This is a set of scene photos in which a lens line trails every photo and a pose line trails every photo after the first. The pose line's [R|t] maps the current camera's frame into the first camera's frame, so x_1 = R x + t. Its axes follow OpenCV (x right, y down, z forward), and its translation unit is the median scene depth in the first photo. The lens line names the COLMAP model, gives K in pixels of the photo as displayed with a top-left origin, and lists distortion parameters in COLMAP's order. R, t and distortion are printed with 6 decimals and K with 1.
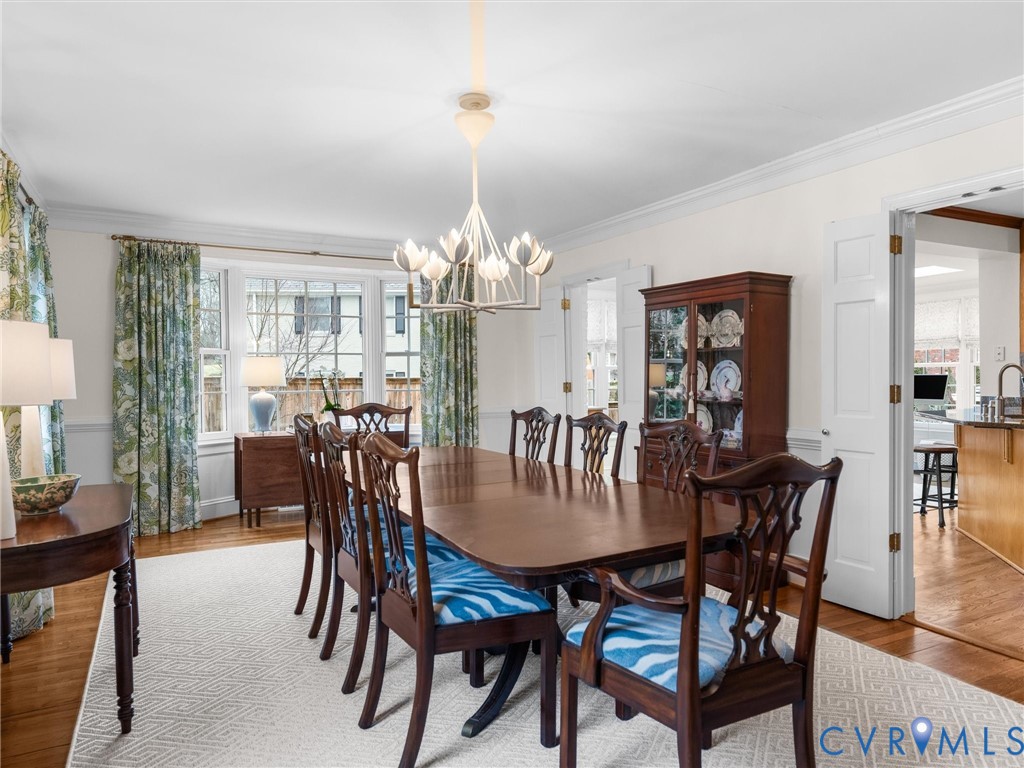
lens RADIAL K [[633.2, 0, 512.0], [0, 633.2, 384.0], [0, 0, 1]] dist [0.000591, -0.000034]
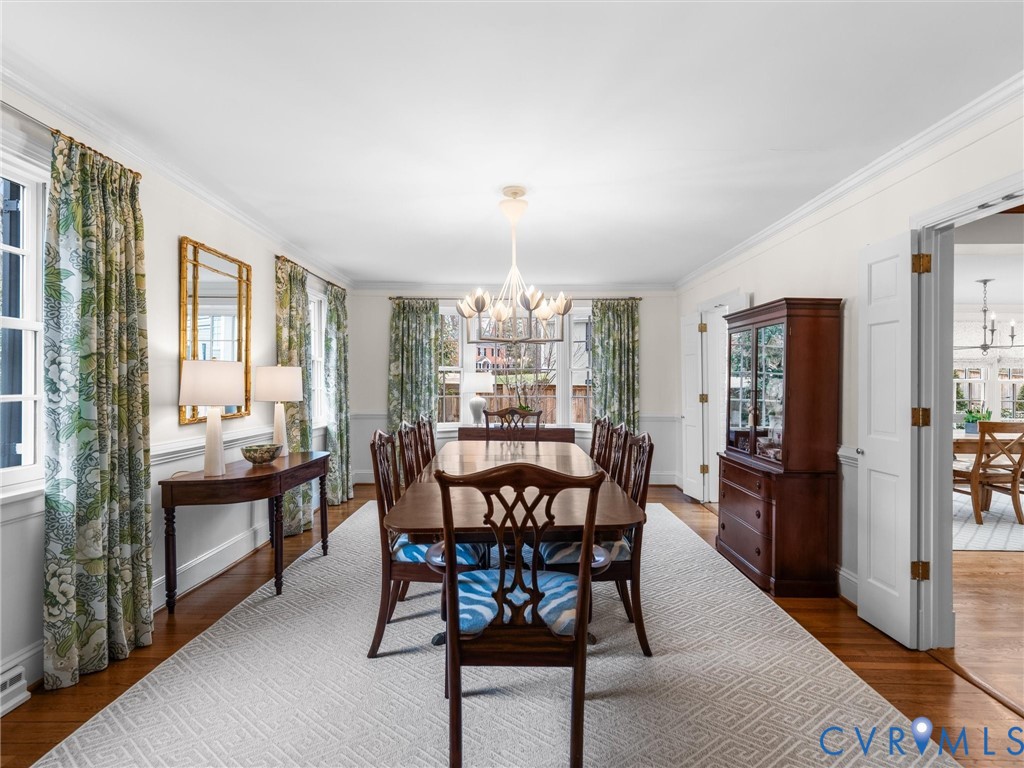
lens RADIAL K [[495.5, 0, 512.0], [0, 495.5, 384.0], [0, 0, 1]] dist [-0.000221, -0.000589]
pose [[0.893439, 0.010699, -0.449056, 0.319152], [-0.015410, 0.999858, -0.006839, -0.016752], [0.448919, 0.013030, 0.893477, 0.033359]]
